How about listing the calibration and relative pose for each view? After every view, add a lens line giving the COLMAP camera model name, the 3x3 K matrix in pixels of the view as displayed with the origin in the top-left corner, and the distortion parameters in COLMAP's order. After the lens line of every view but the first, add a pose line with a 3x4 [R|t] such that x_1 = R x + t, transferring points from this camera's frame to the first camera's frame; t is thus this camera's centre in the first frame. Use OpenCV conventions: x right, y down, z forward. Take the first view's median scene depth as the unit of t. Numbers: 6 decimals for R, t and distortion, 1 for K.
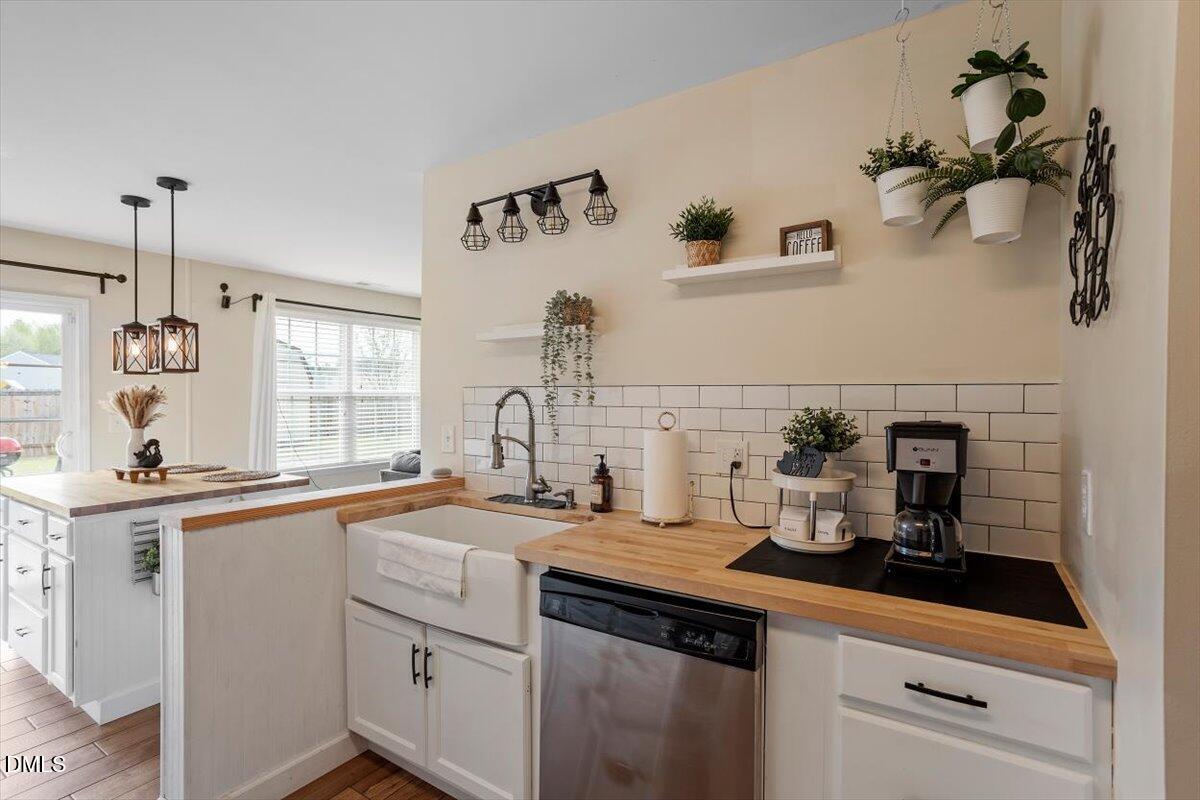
lens RADIAL K [[577.8, 0, 600.6], [0, 577.8, 395.7], [0, 0, 1]] dist [-0.057714, 0.034500]
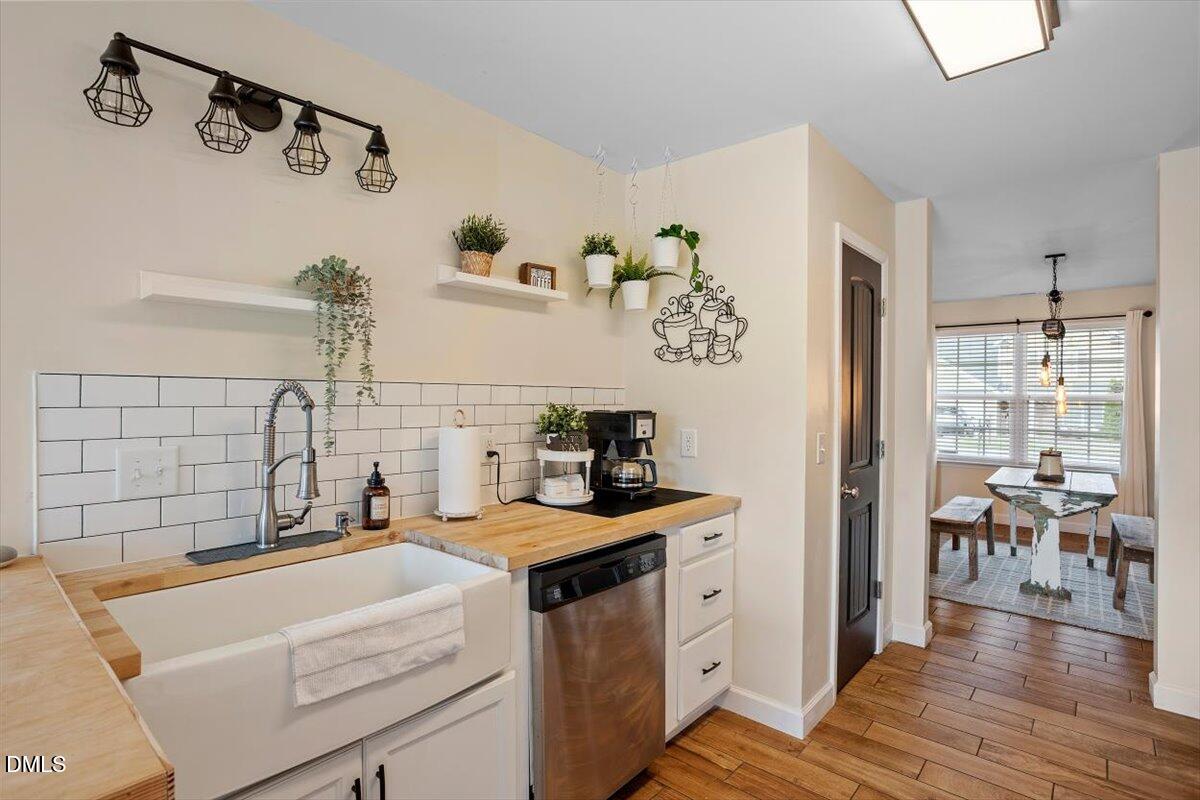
lens RADIAL K [[577.8, 0, 600.6], [0, 577.8, 395.7], [0, 0, 1]] dist [-0.057714, 0.034500]
pose [[0.153536, -0.003021, 0.988138, -0.823910], [-0.009181, 0.999948, 0.004483, -0.003100], [-0.988100, -0.009760, 0.153500, 0.569815]]
